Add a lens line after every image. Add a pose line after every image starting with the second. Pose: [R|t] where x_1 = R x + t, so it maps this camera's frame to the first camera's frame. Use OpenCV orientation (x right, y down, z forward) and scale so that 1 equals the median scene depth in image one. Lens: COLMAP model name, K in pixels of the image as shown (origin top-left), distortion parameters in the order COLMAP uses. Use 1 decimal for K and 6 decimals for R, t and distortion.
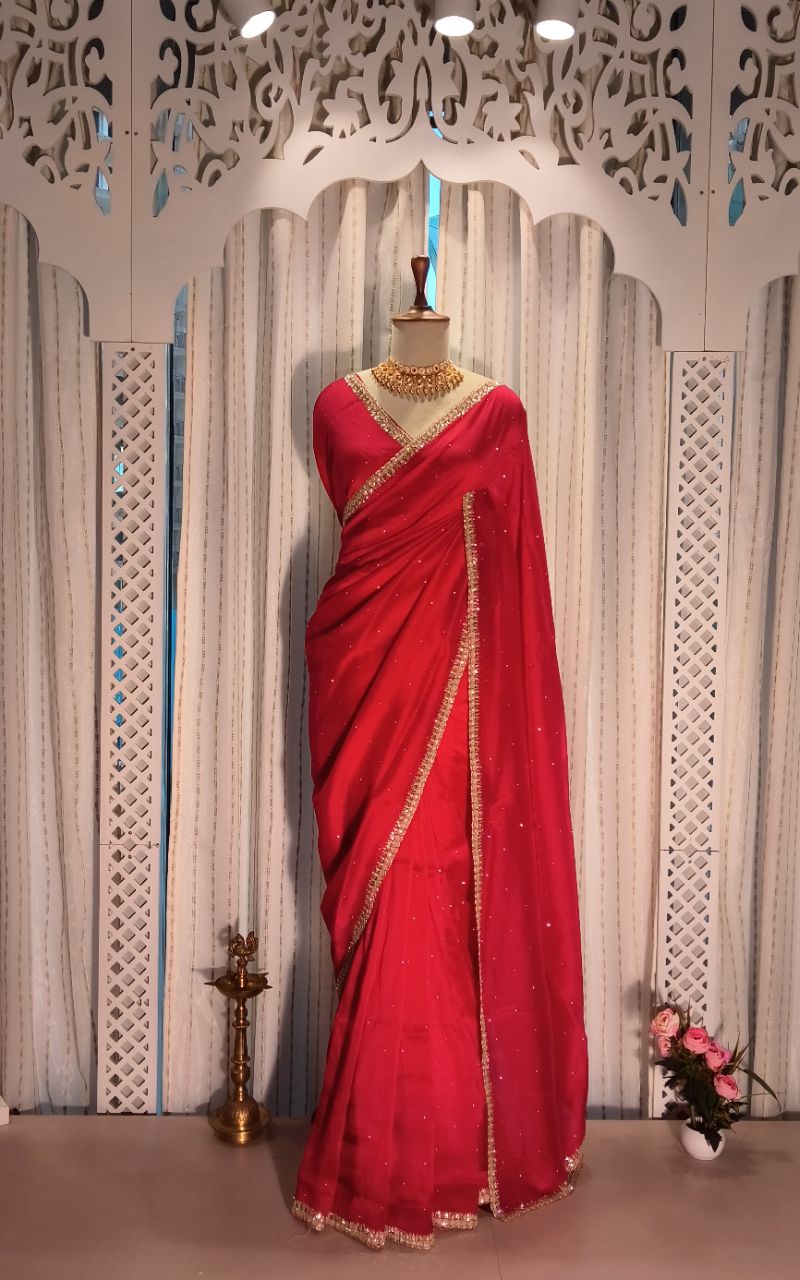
lens RADIAL K [[1127.1, 0, 357.8], [0, 1127.1, 604.8], [0, 0, 1]] dist [0.039996, -0.006733]
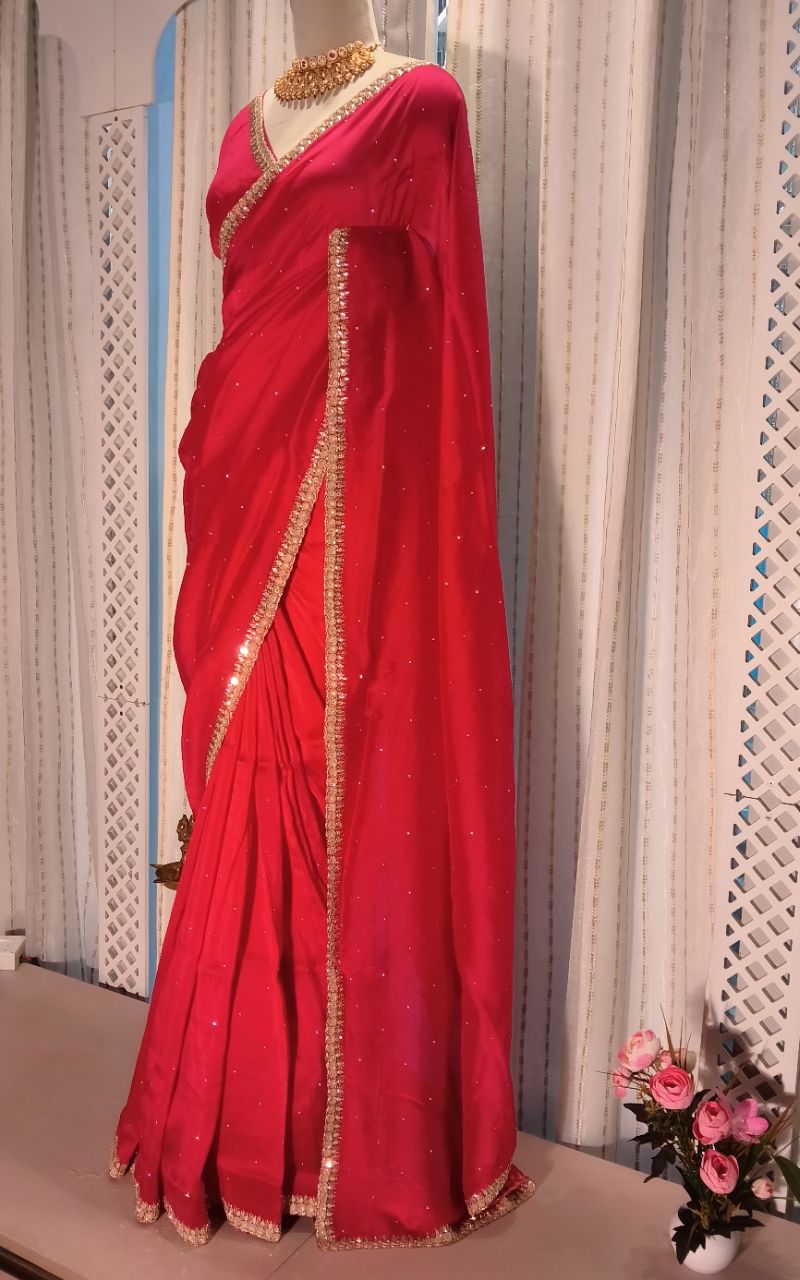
lens RADIAL K [[1111.0, 0, 395.9], [0, 1111.0, 607.3], [0, 0, 1]] dist [0.005877, -0.009656]
pose [[0.853423, 0.059808, -0.517776, 0.485260], [-0.015339, 0.995846, 0.089747, 0.066412], [0.520993, -0.068650, 0.850796, 0.427583]]
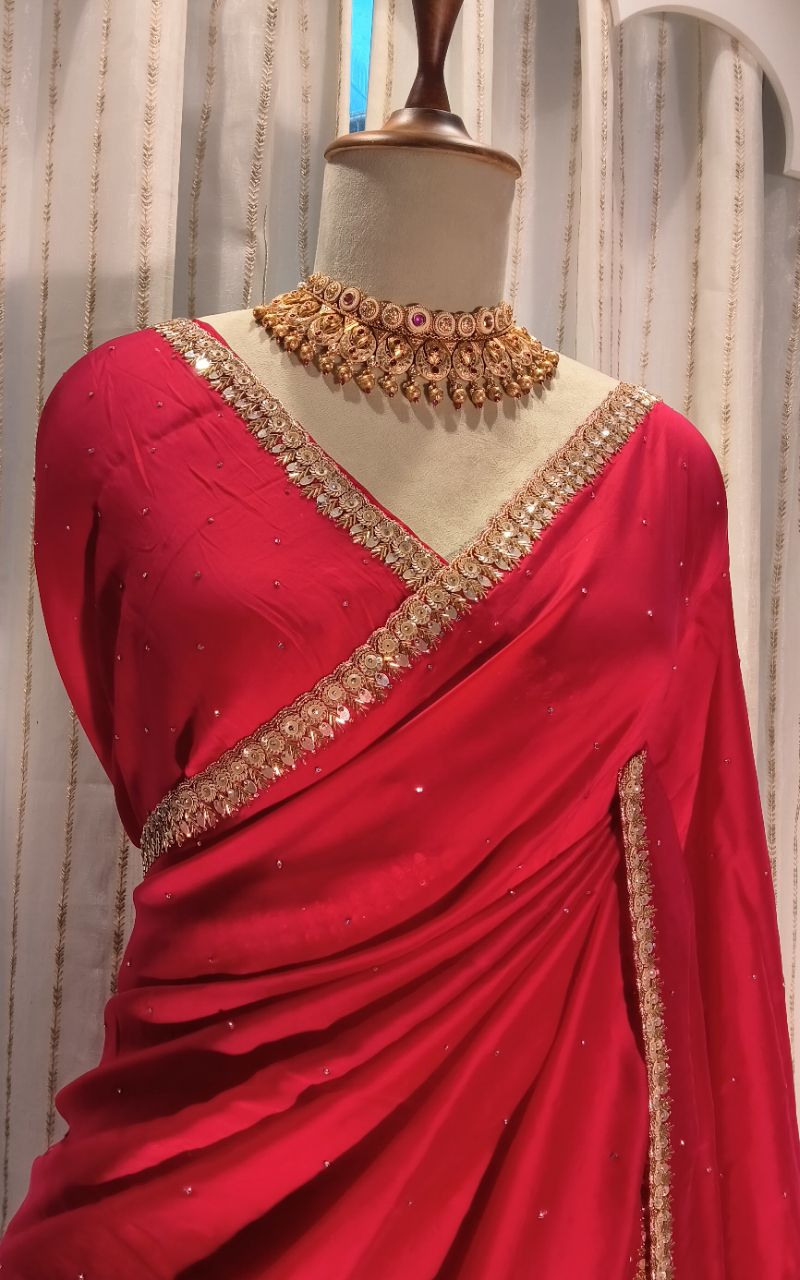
lens RADIAL K [[1127.1, 0, 357.8], [0, 1127.1, 604.8], [0, 0, 1]] dist [0.039996, -0.006733]
pose [[0.948581, 0.036290, 0.314446, -0.054356], [-0.015942, 0.997623, -0.067044, -0.117195], [-0.316132, 0.058583, 0.946905, 0.749622]]
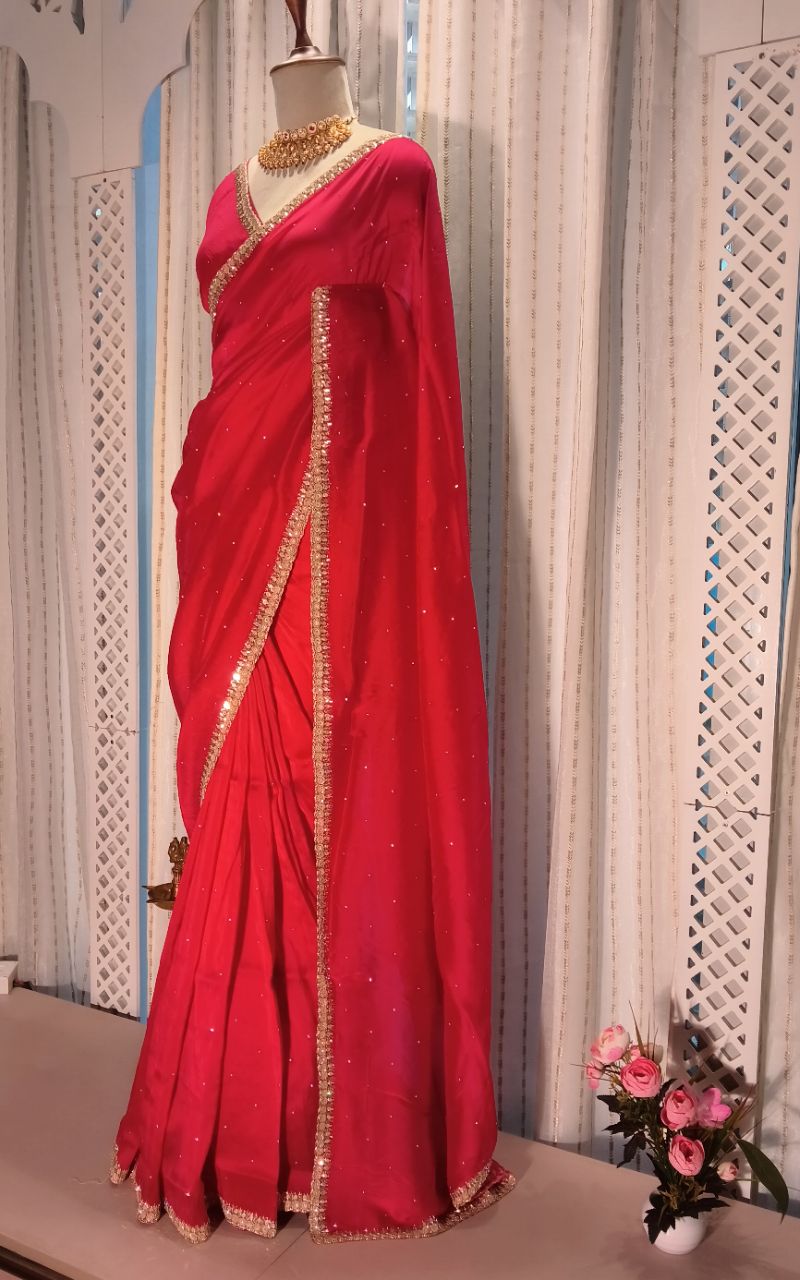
lens RADIAL K [[1111.0, 0, 395.9], [0, 1111.0, 607.3], [0, 0, 1]] dist [0.005877, -0.009656]
pose [[0.868331, 0.032557, -0.494916, 0.505348], [-0.003874, 0.998258, 0.058872, 0.066502], [0.495970, -0.049203, 0.866944, 0.378408]]
